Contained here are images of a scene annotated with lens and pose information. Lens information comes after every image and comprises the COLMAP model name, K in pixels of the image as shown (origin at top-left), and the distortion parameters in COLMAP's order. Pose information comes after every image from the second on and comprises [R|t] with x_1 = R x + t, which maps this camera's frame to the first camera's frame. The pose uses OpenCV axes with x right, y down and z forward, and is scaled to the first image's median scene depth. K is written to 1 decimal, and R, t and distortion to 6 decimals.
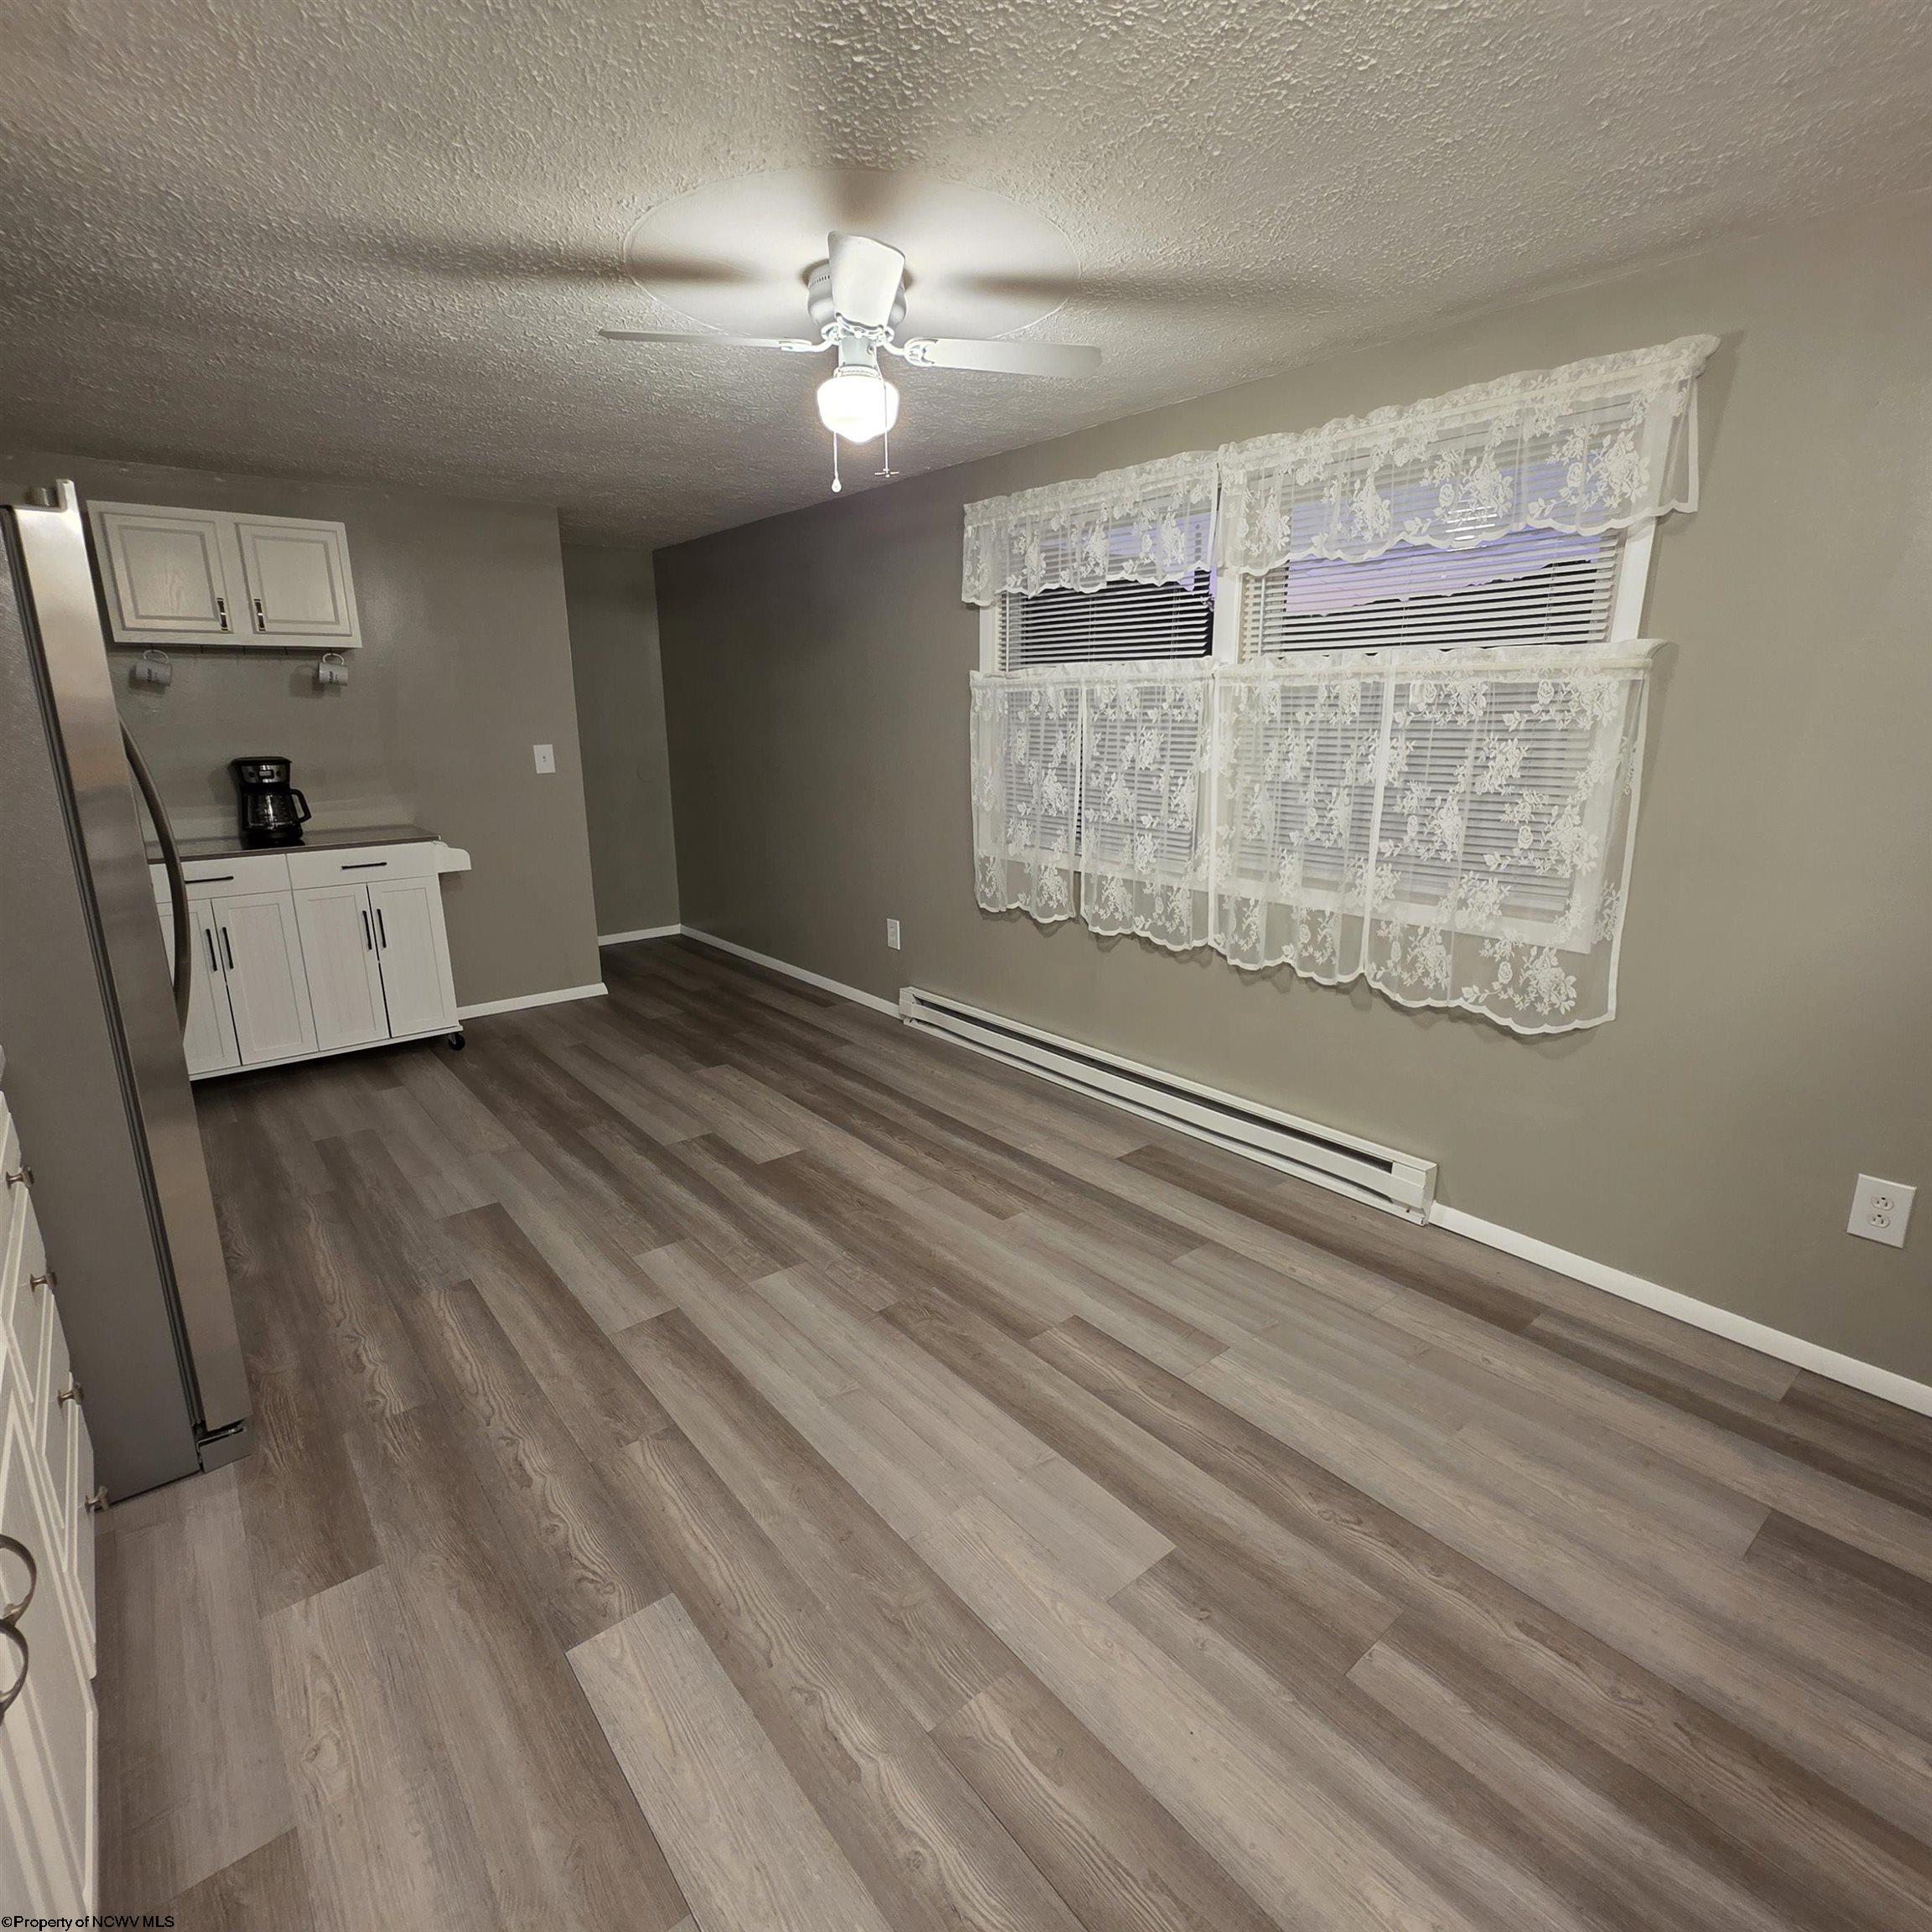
lens RADIAL K [[1029.1, 0, 964.5], [0, 1029.1, 952.8], [0, 0, 1]] dist [0.003231, 0.000131]
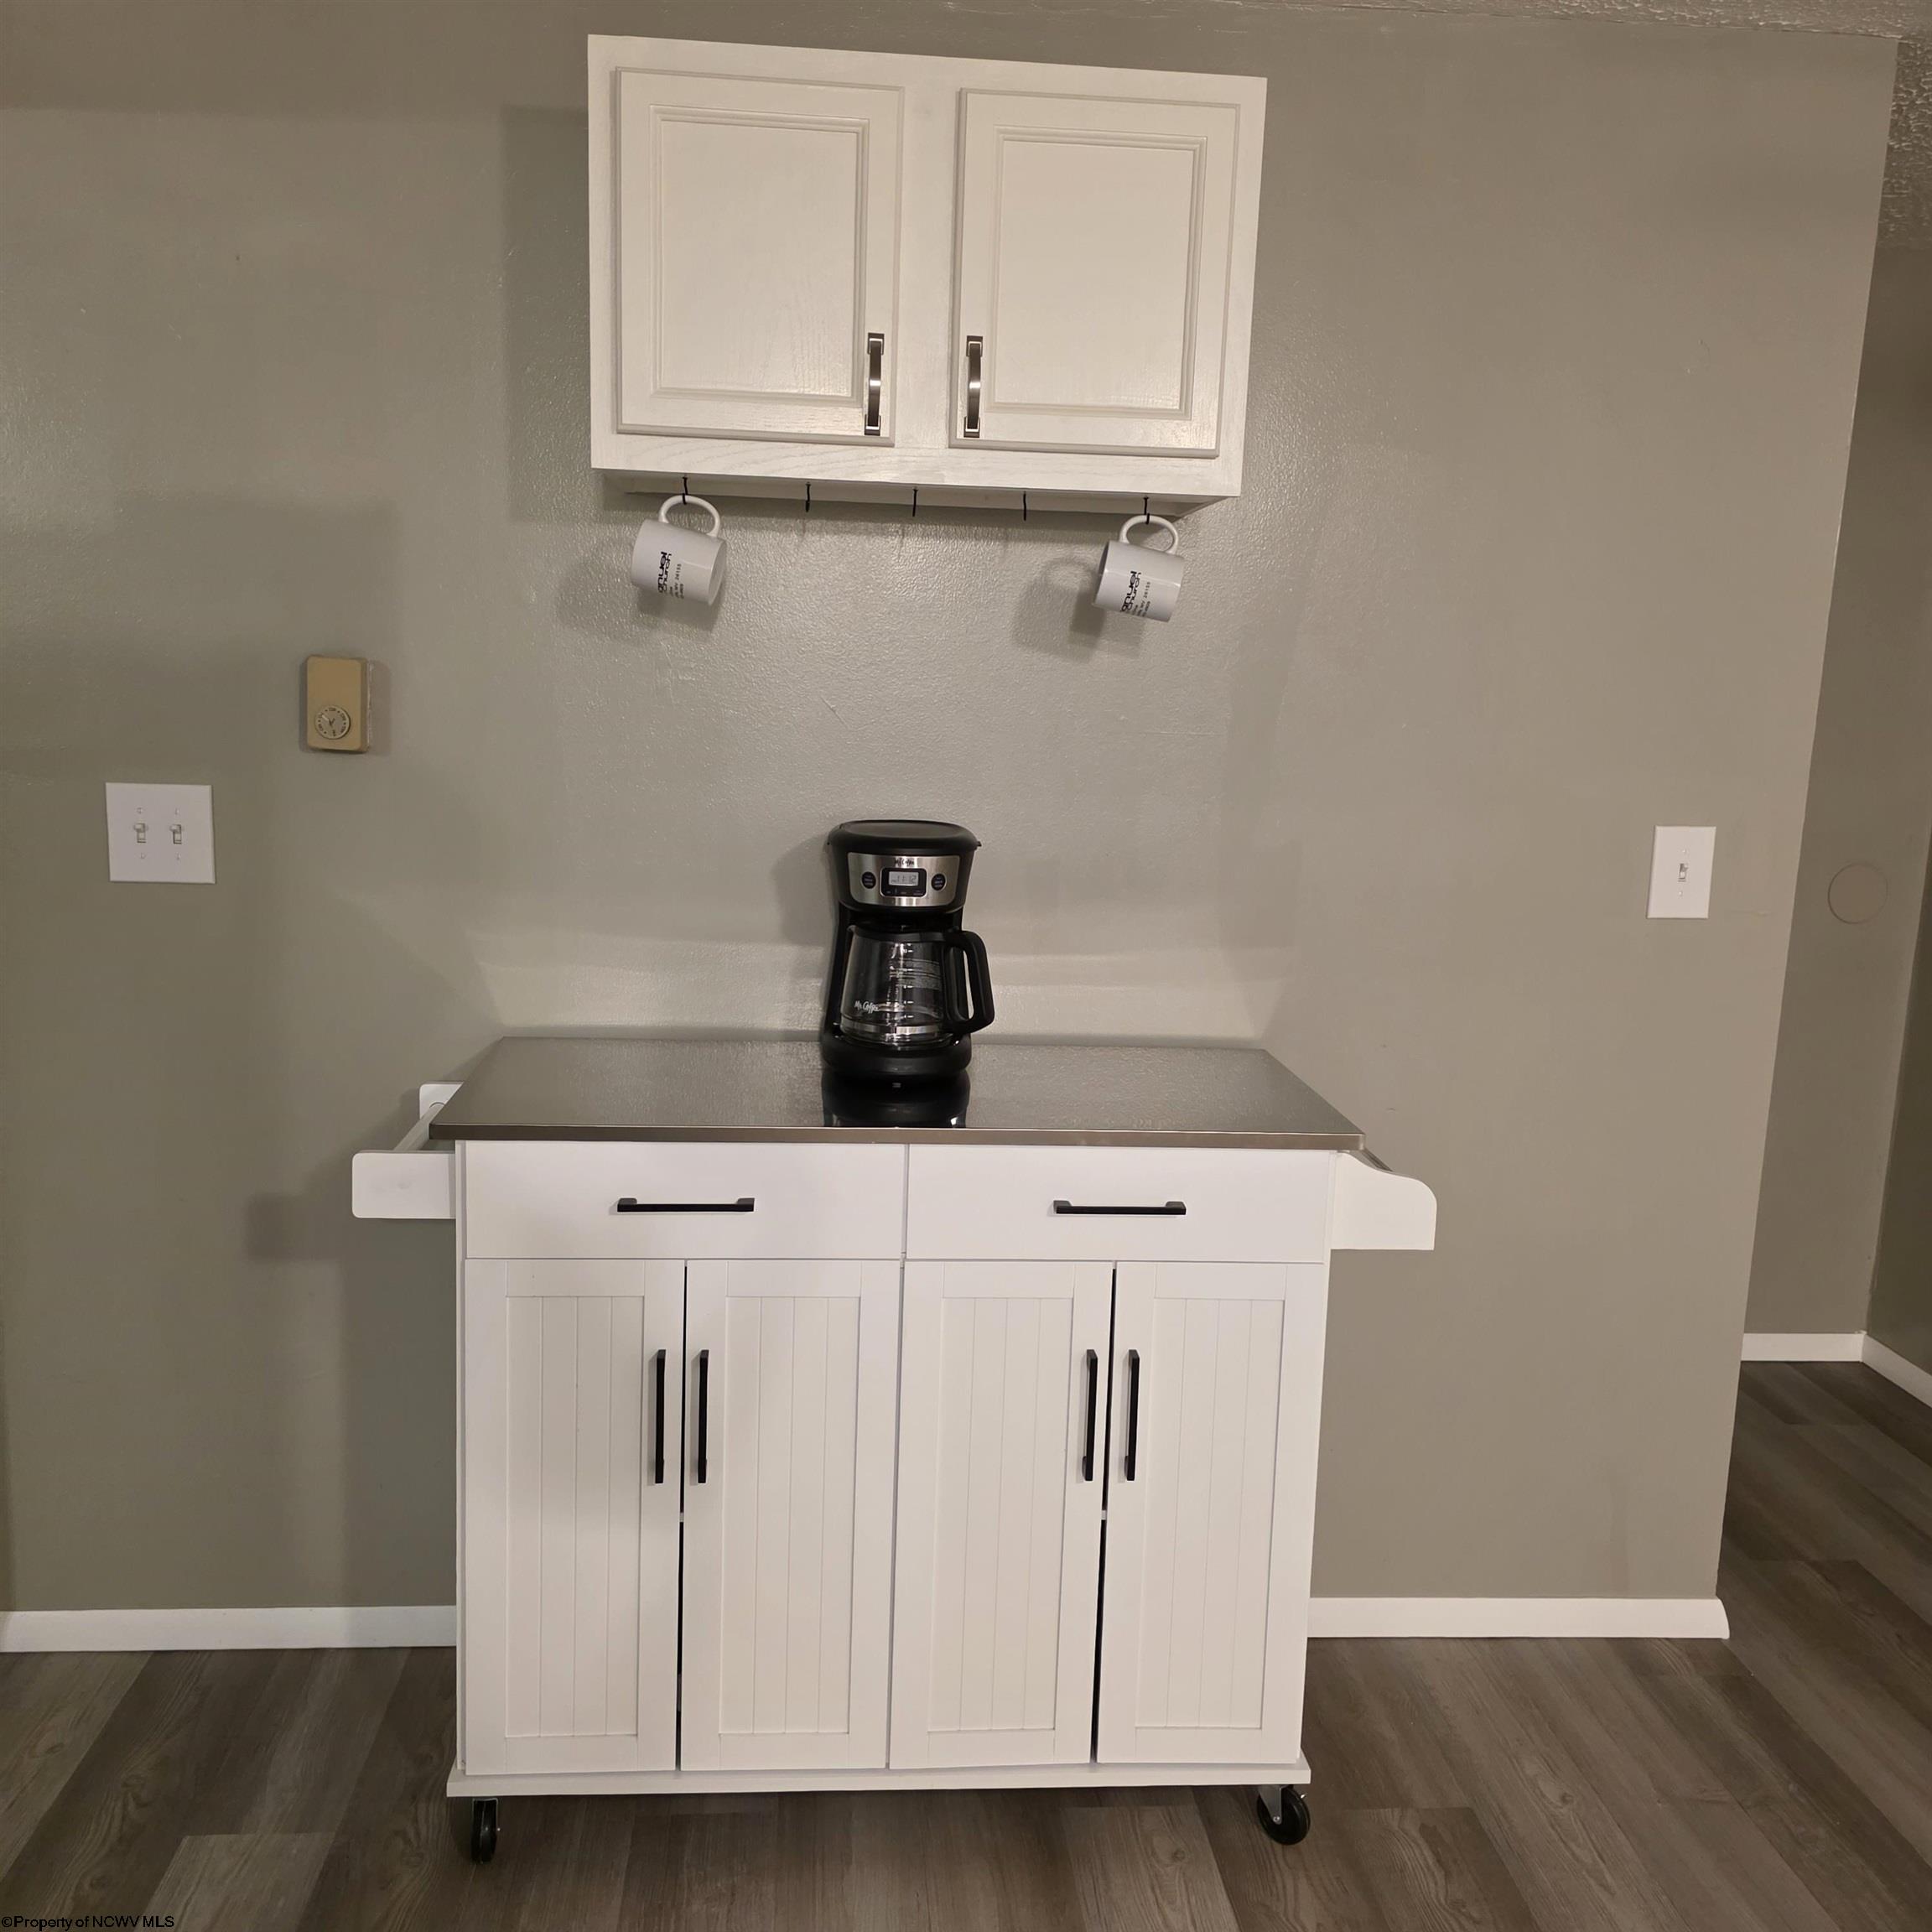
lens RADIAL K [[1735.1, 0, 966.0], [0, 1735.1, 966.0], [0, 0, 1]] dist [0.054386, -0.016729]
pose [[0.823494, 0.136757, -0.550595, -0.240695], [-0.175365, 0.984343, -0.017793, -0.094840], [0.539541, 0.111207, 0.834583, 0.374801]]
